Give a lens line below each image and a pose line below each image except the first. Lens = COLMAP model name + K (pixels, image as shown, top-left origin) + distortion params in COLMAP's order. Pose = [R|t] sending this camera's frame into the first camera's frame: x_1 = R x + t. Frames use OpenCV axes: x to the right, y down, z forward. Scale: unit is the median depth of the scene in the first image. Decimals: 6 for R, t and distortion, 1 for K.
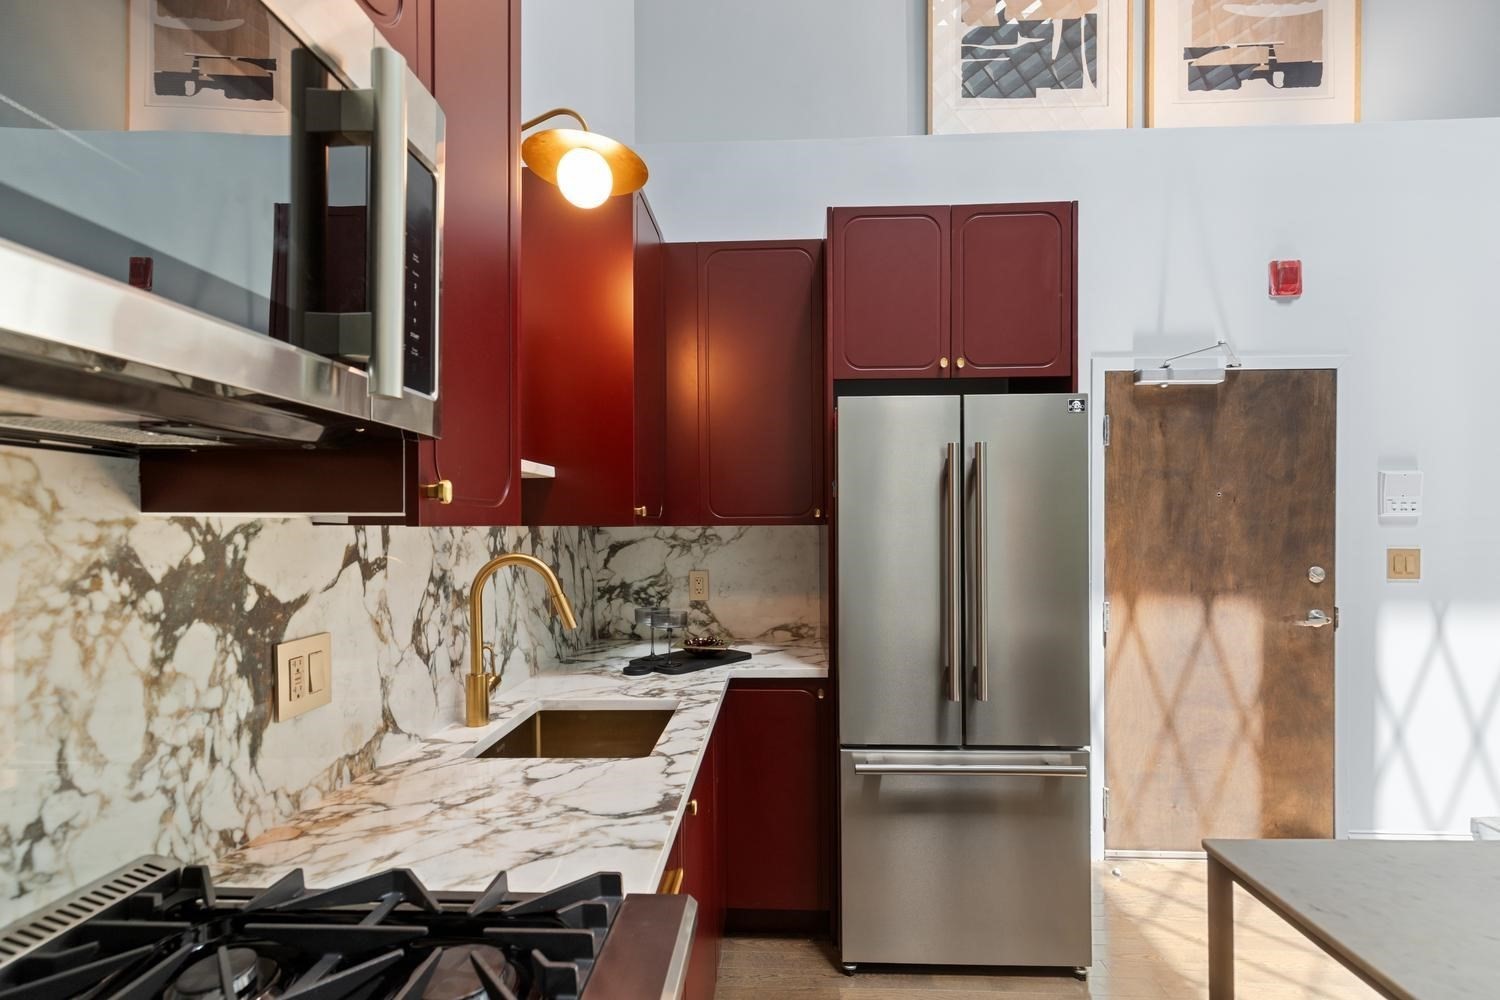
lens RADIAL K [[696.8, 0, 754.4], [0, 696.8, 527.0], [0, 0, 1]] dist [-0.001533, -0.000470]
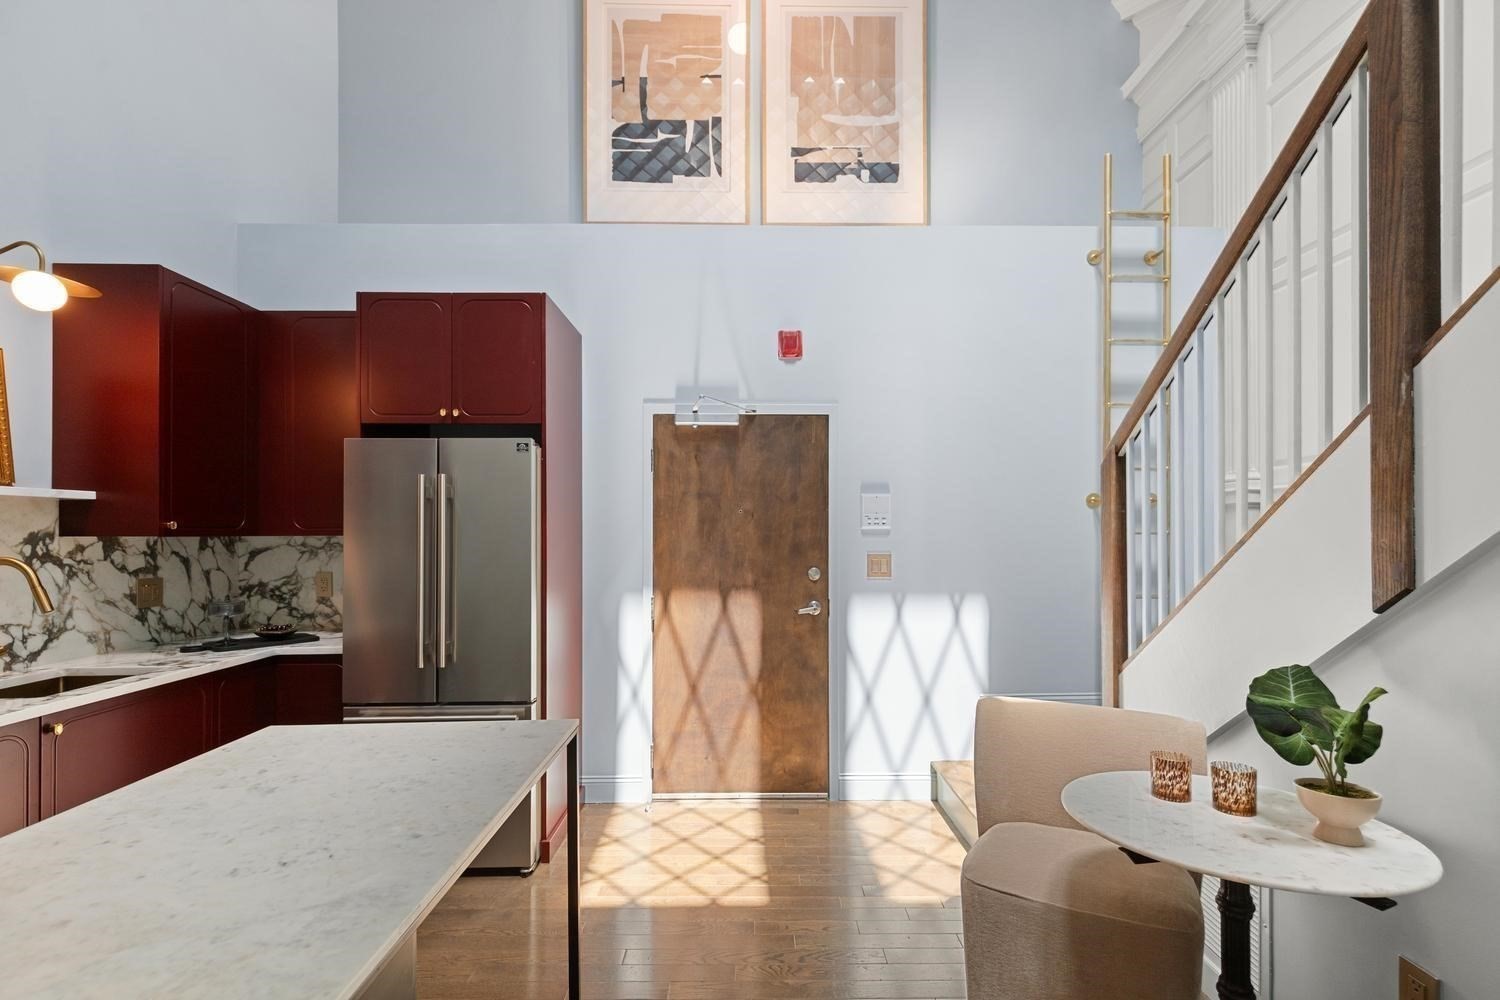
lens RADIAL K [[689.0, 0, 751.5], [0, 689.0, 524.0], [0, 0, 1]] dist [-0.000964, -0.001509]
pose [[0.997566, 0.002447, 0.069683, 0.599304], [-0.001515, 0.999909, -0.013426, -0.006710], [-0.069710, 0.013287, 0.997479, -0.262632]]
